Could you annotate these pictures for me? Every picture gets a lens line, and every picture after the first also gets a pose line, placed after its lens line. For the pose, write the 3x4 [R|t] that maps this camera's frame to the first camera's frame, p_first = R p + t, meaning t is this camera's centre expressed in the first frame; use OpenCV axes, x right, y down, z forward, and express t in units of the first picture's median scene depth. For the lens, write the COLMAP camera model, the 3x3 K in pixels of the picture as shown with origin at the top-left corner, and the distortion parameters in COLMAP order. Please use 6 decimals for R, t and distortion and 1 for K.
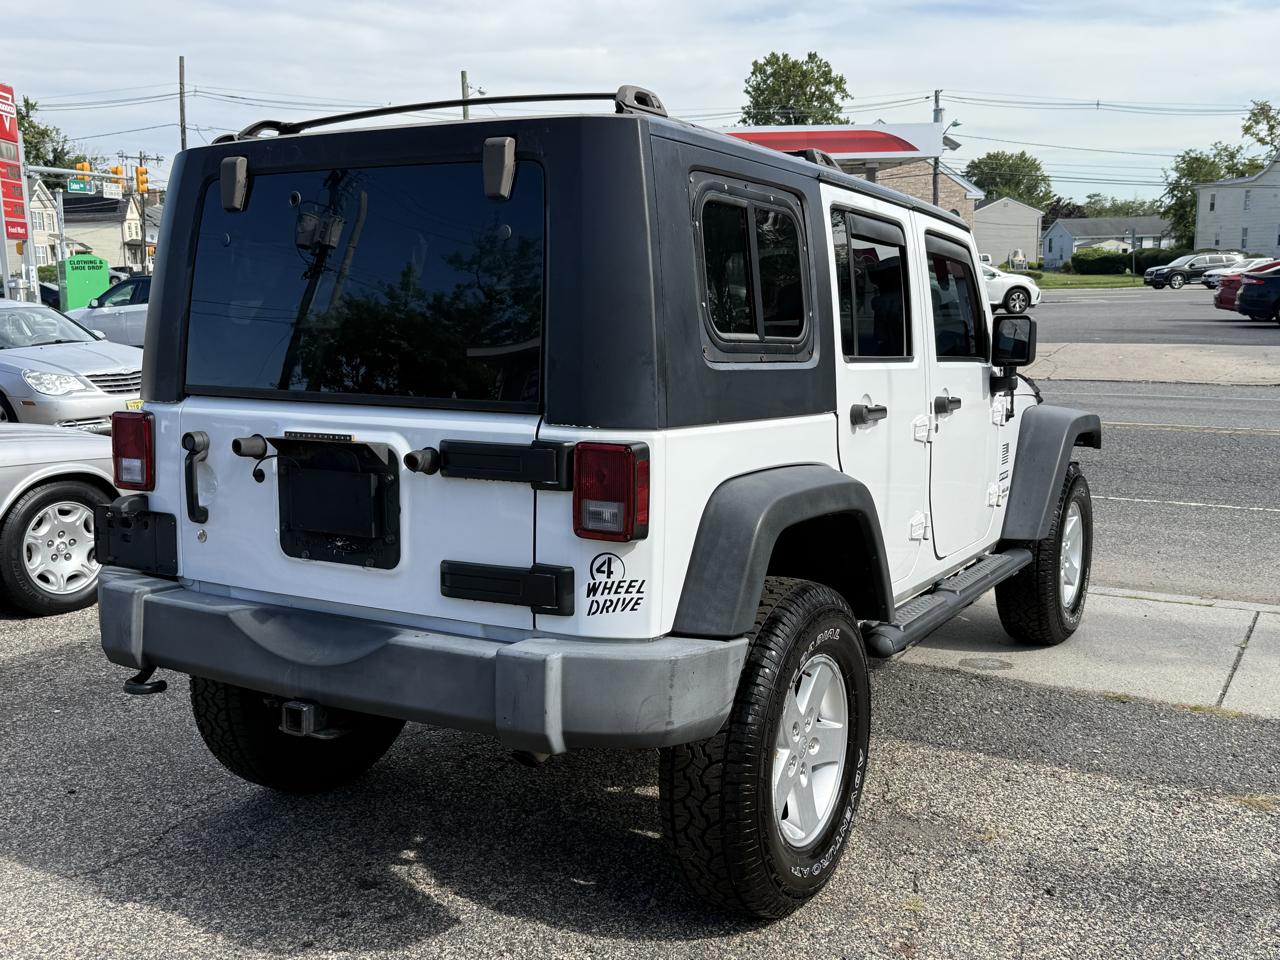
lens RADIAL K [[1256.8, 0, 640.0], [0, 1256.8, 480.0], [0, 0, 1]] dist [0.156492, -0.300618]
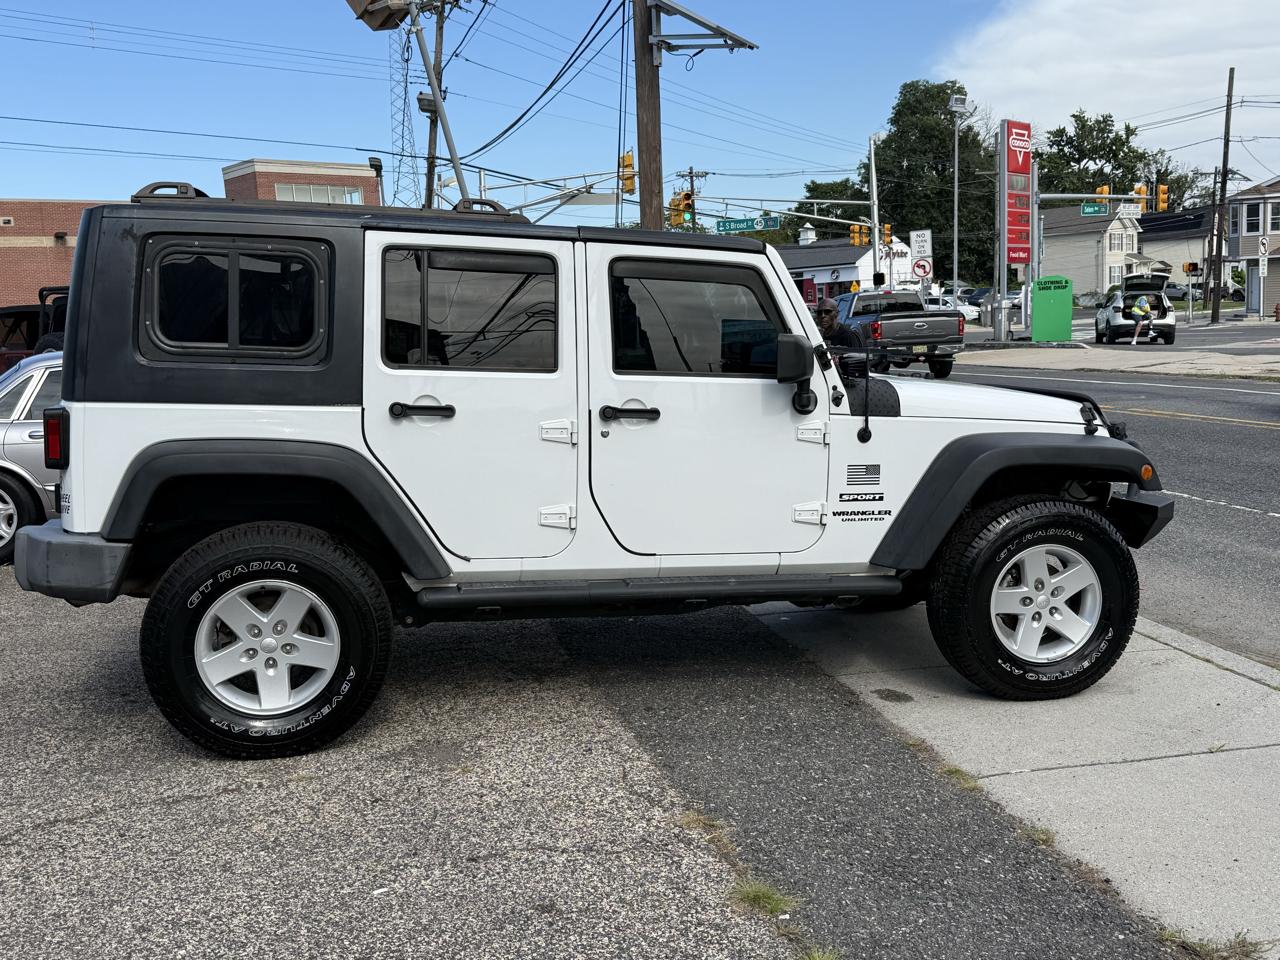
lens RADIAL K [[1254.0, 0, 644.7], [0, 1254.0, 483.8], [0, 0, 1]] dist [0.166029, -0.343522]
pose [[0.682170, 0.087626, -0.725925, 1.402794], [-0.094399, 0.995039, 0.031402, -0.045659], [0.725075, 0.047106, 0.687057, 0.343625]]
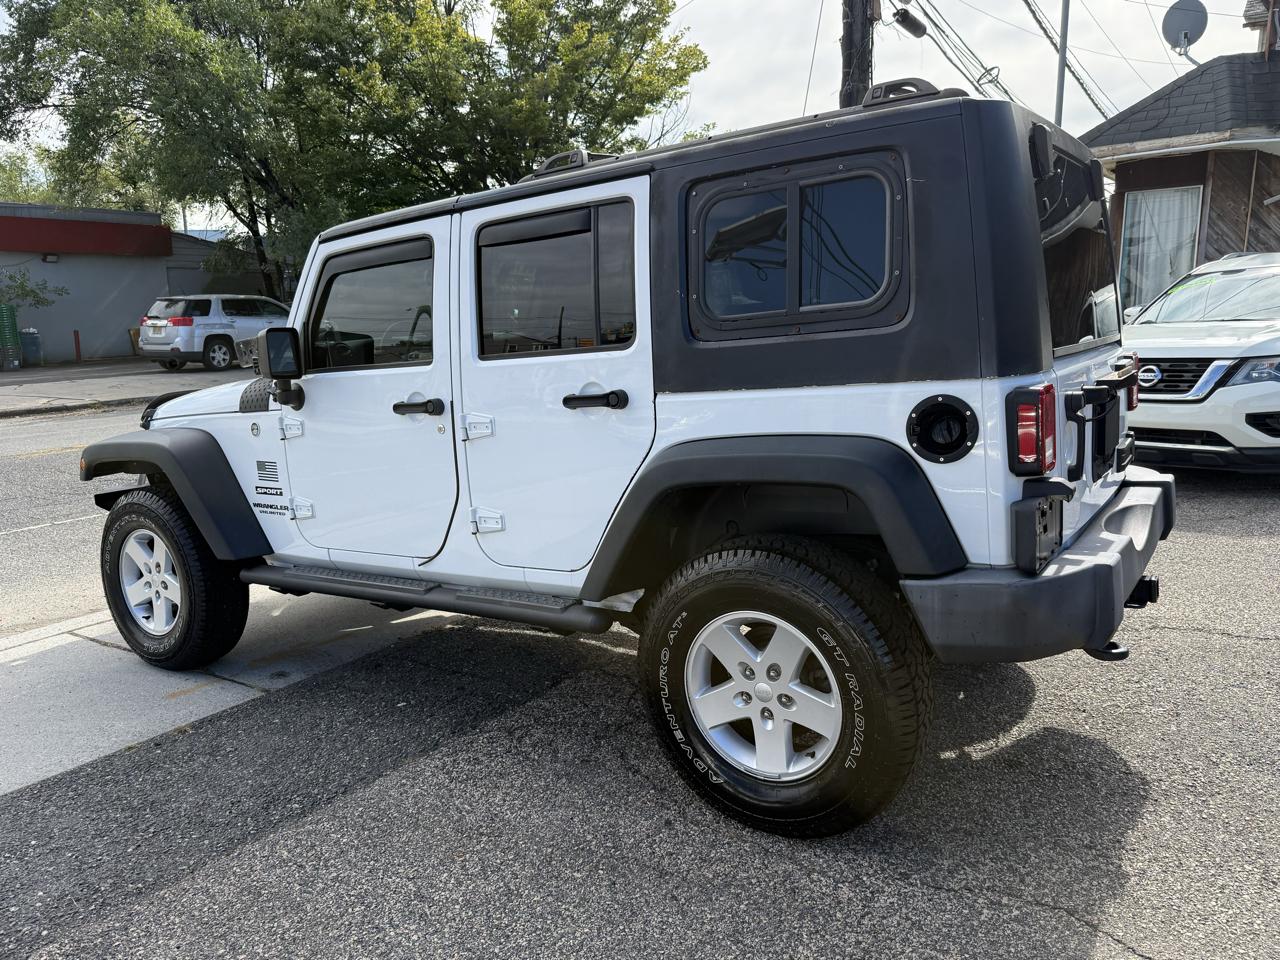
lens RADIAL K [[955.2, 0, 622.7], [0, 955.2, 482.9], [0, 0, 1]] dist [0.112071, -0.188809]
pose [[0.053761, -0.161861, 0.985348, -1.142893], [0.187188, 0.970916, 0.149277, -0.150068], [-0.980852, 0.176420, 0.082496, 1.305220]]
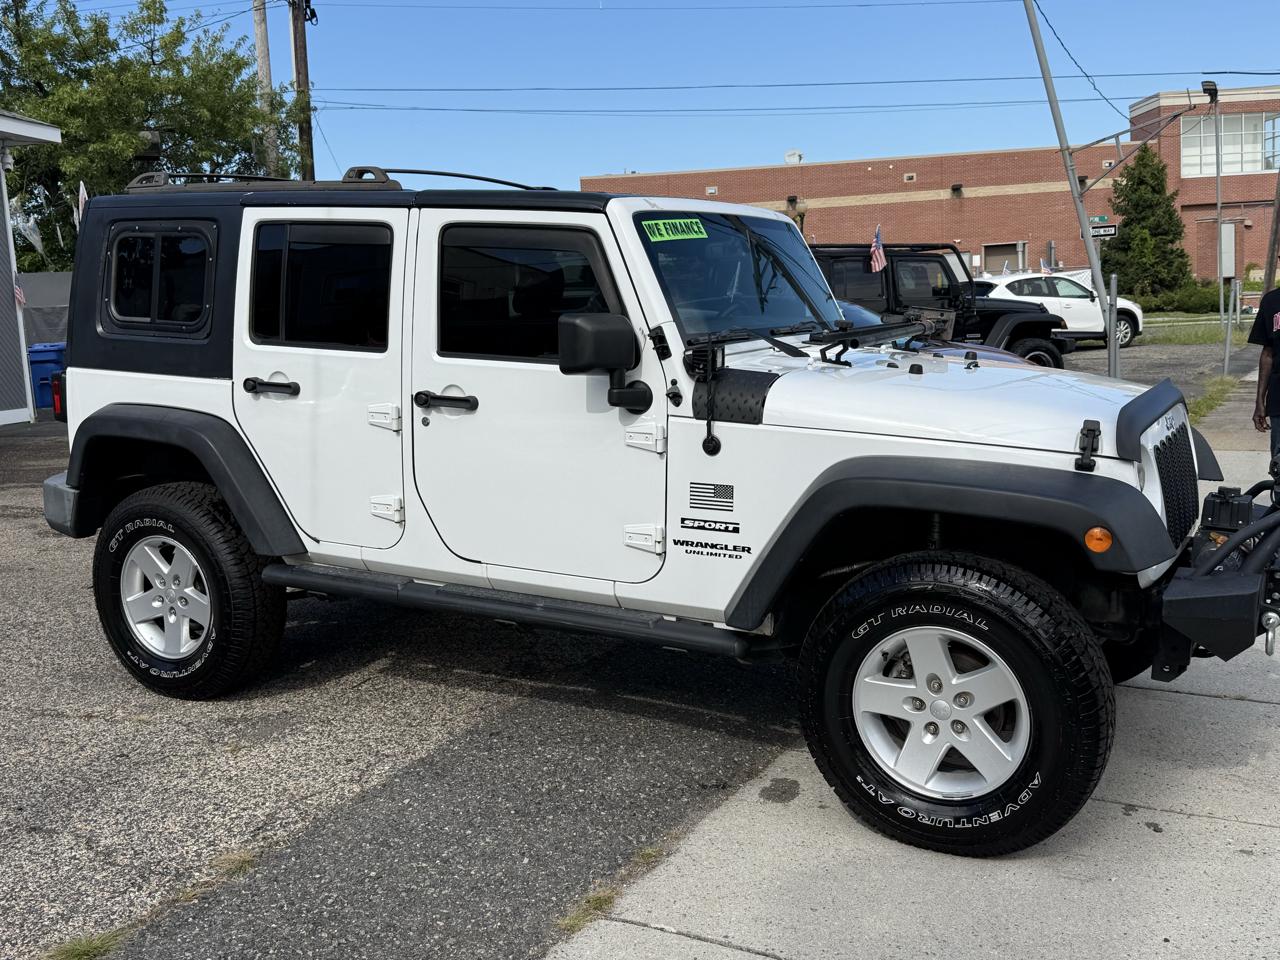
lens RADIAL K [[1255.0, 0, 635.9], [0, 1255.0, 485.4], [0, 0, 1]] dist [0.164550, -0.337708]
pose [[0.028481, 0.159729, -0.986750, 1.629463], [-0.119481, 0.980617, 0.155288, -0.219889], [0.992428, 0.113475, 0.047013, 1.474533]]
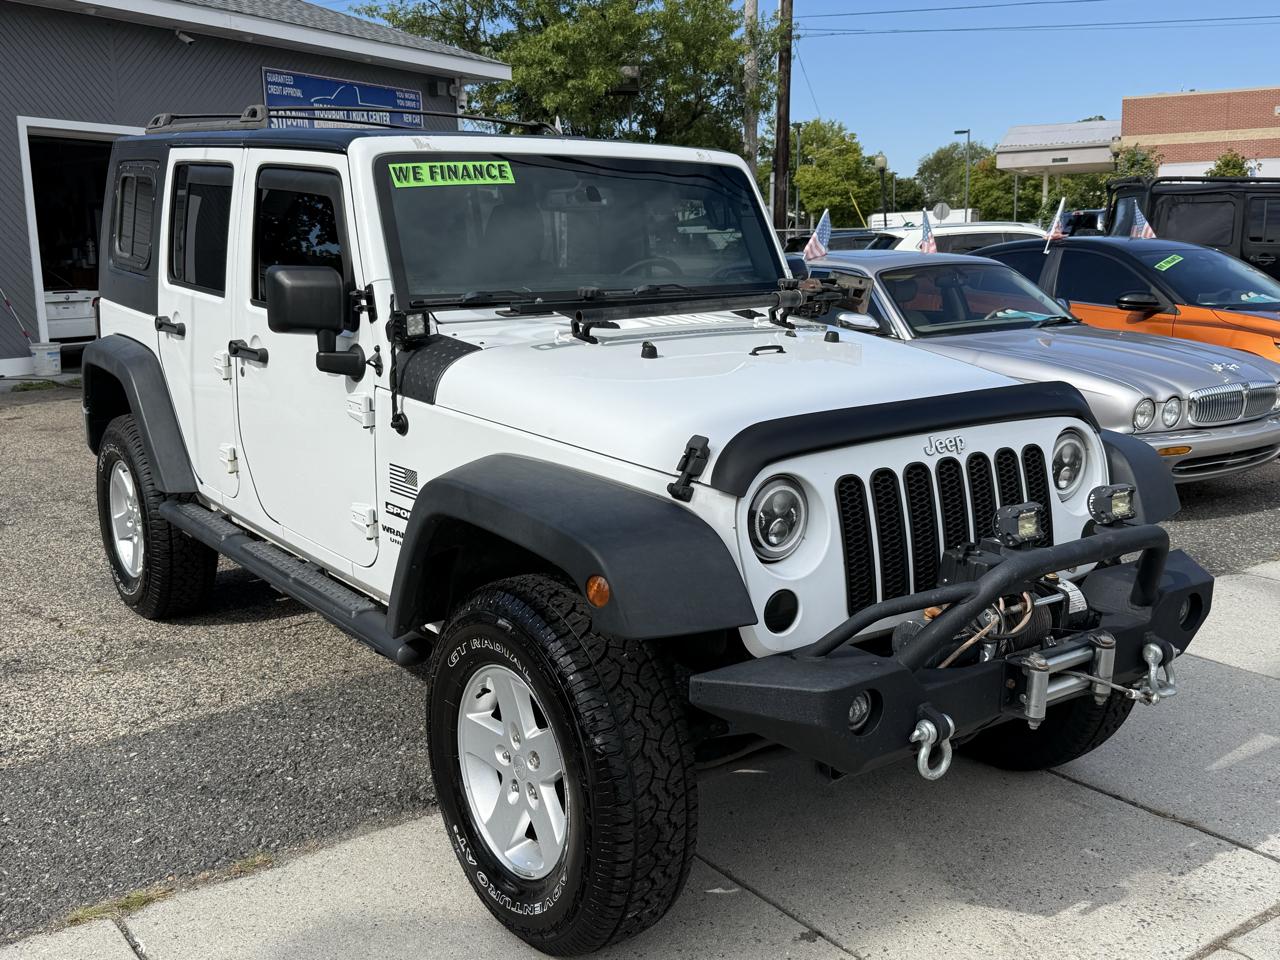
lens RADIAL K [[1255.0, 0, 635.9], [0, 1255.0, 485.4], [0, 0, 1]] dist [0.164550, -0.337708]
pose [[-0.388396, 0.193064, -0.901041, 1.335157], [-0.125619, 0.957585, 0.259328, -0.327915], [0.912890, 0.213909, -0.347670, 2.146609]]
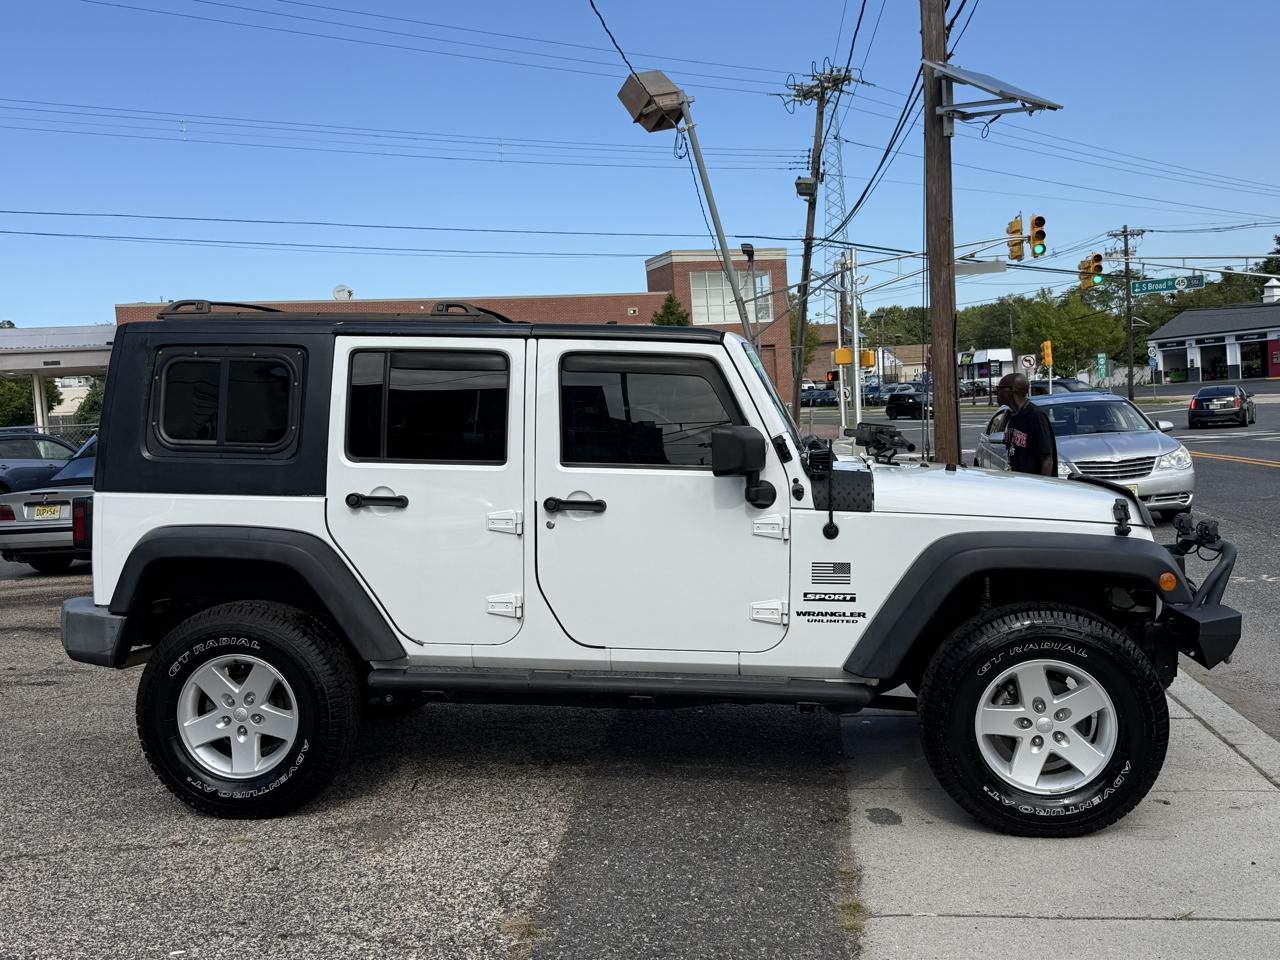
lens RADIAL K [[1255.0, 0, 635.9], [0, 1255.0, 485.4], [0, 0, 1]] dist [0.164550, -0.337708]
pose [[0.391318, 0.050996, -0.918841, 1.703015], [-0.104758, 0.994441, 0.010578, -0.125918], [0.914273, 0.092117, 0.394486, 0.814175]]
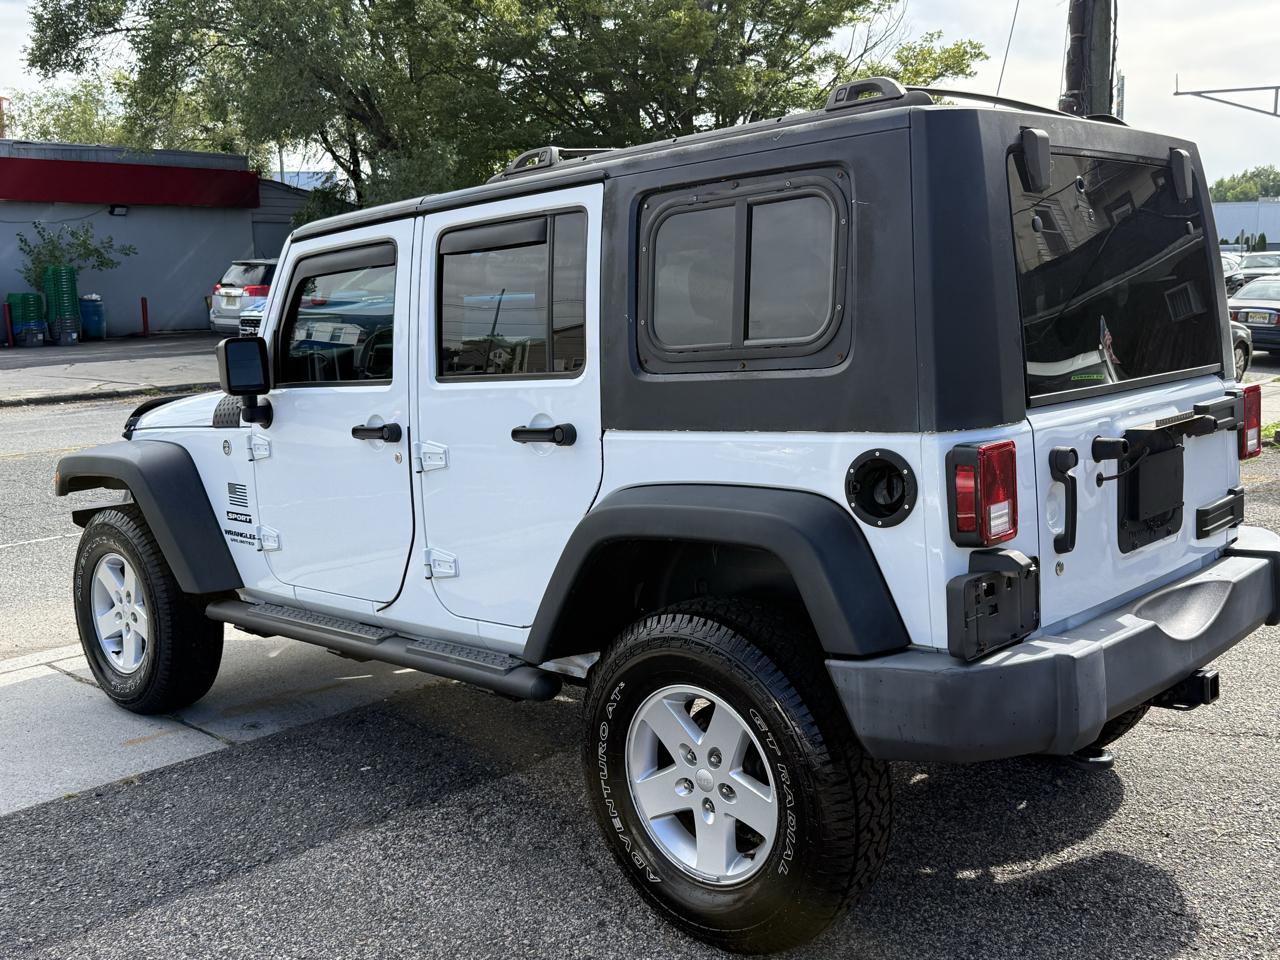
lens RADIAL K [[1255.0, 0, 635.9], [0, 1255.0, 485.4], [0, 0, 1]] dist [0.164550, -0.337708]
pose [[0.211064, -0.148034, 0.966198, -1.240459], [0.173660, 0.978419, 0.111971, -0.158259], [-0.961922, 0.144157, 0.232217, 1.083058]]
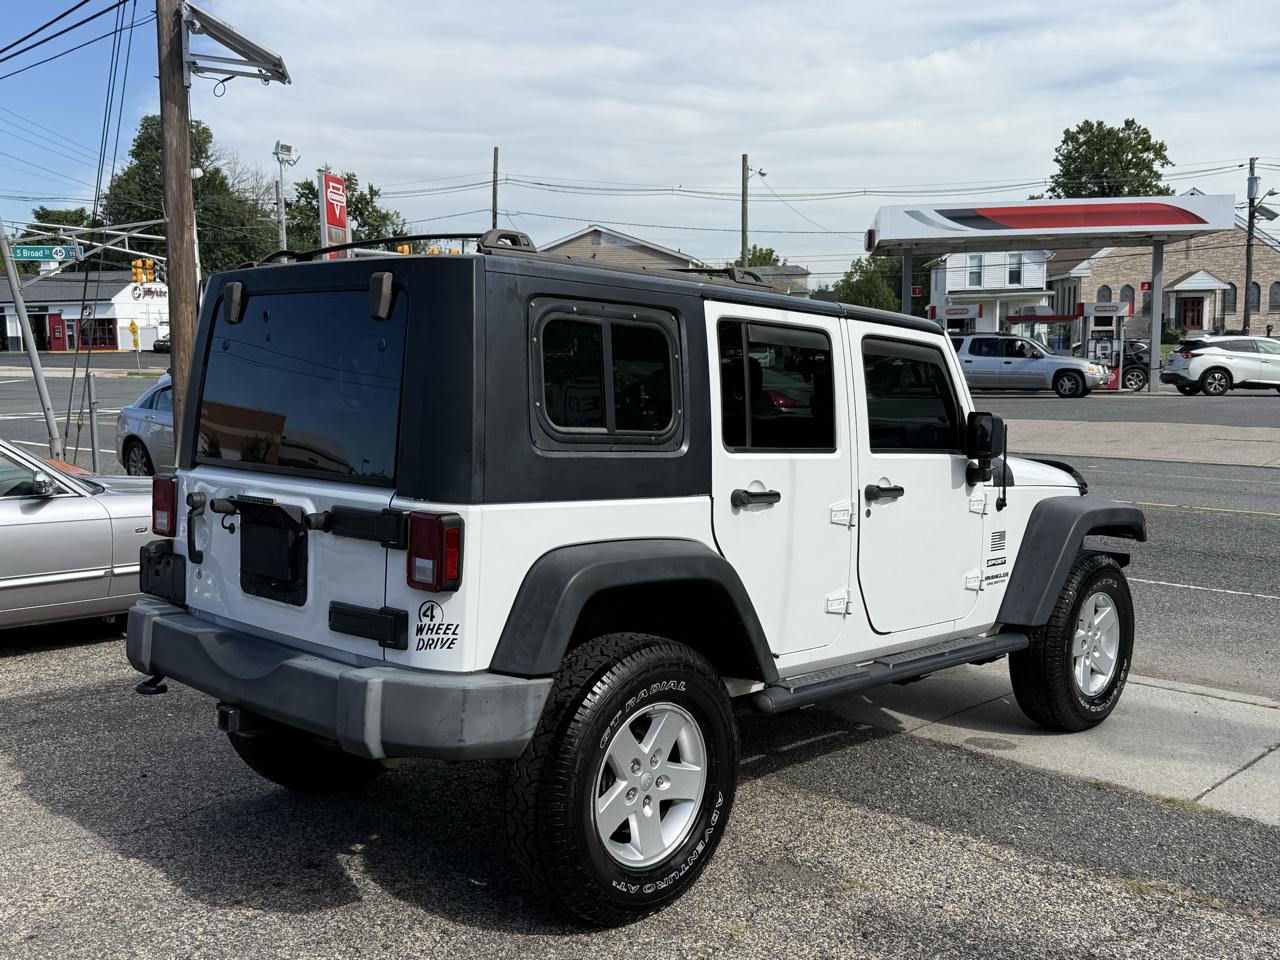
lens RADIAL K [[1255.0, 0, 635.9], [0, 1255.0, 485.4], [0, 0, 1]] dist [0.164550, -0.337708]
pose [[0.971921, 0.036431, -0.232472, 0.382481], [-0.048102, 0.997840, -0.044730, -0.008531], [0.230340, 0.054656, 0.971574, -0.148640]]
